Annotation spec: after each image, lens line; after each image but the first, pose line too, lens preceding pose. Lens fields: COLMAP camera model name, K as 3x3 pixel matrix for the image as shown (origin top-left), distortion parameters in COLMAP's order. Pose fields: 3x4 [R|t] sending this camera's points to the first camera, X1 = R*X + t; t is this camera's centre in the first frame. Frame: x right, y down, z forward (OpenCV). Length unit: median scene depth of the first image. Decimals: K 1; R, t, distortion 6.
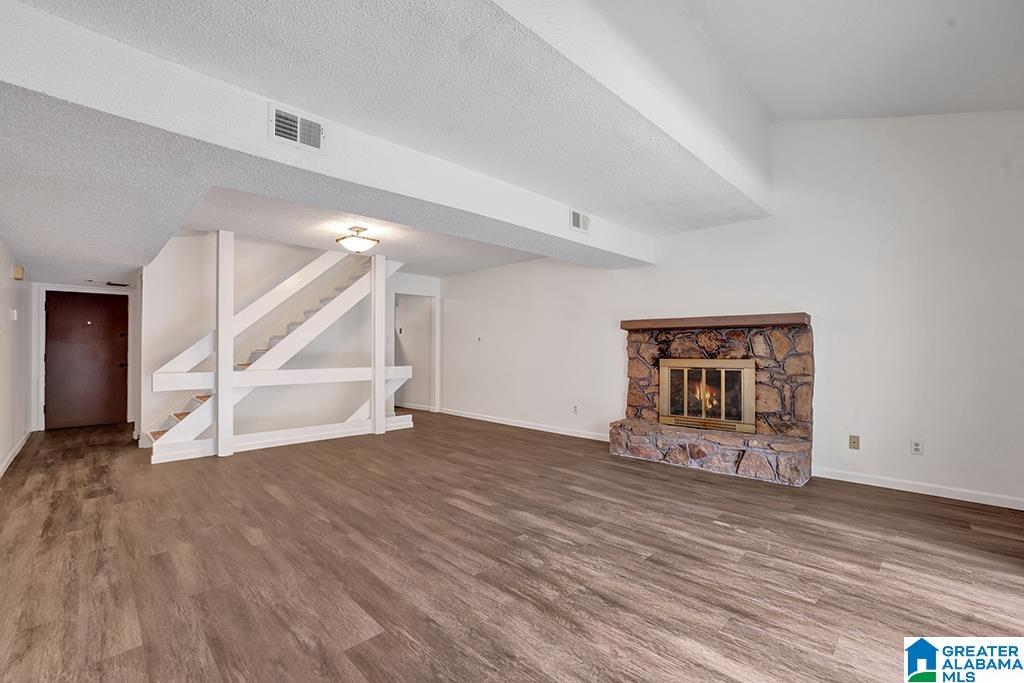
lens RADIAL K [[451.8, 0, 511.6], [0, 451.8, 345.4], [0, 0, 1]] dist [-0.024498, 0.009605]
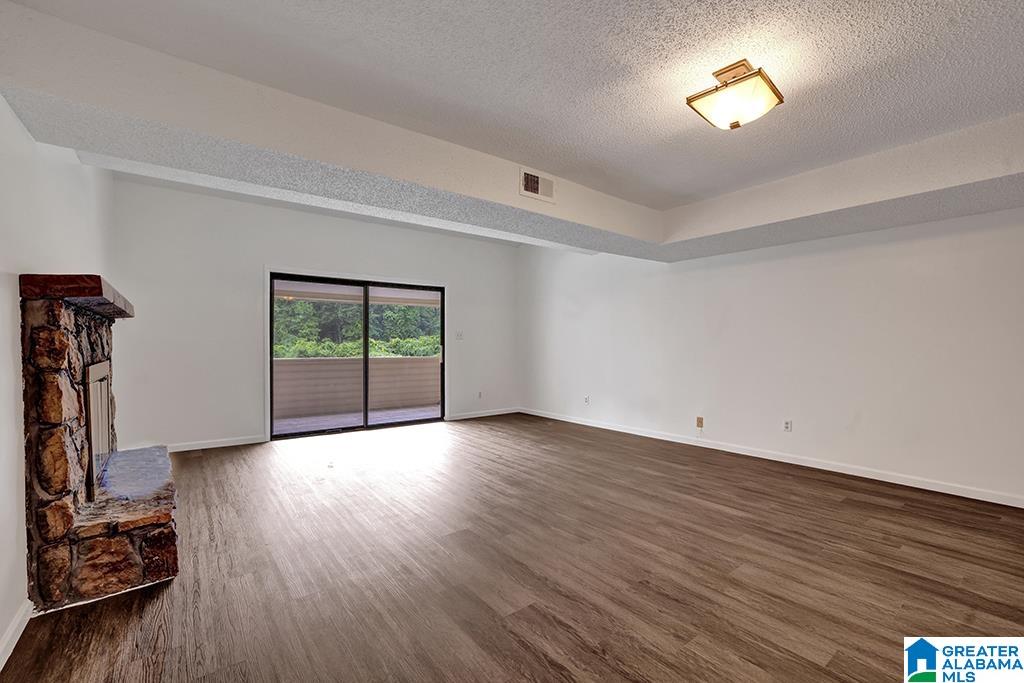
lens RADIAL K [[451.8, 0, 514.0], [0, 451.8, 344.8], [0, 0, 1]] dist [-0.024498, 0.009605]
pose [[-0.994009, 0.003146, 0.109251, -0.232920], [0.003529, 0.999988, 0.003311, 0.004799], [-0.109239, 0.003677, -0.994009, 1.971682]]
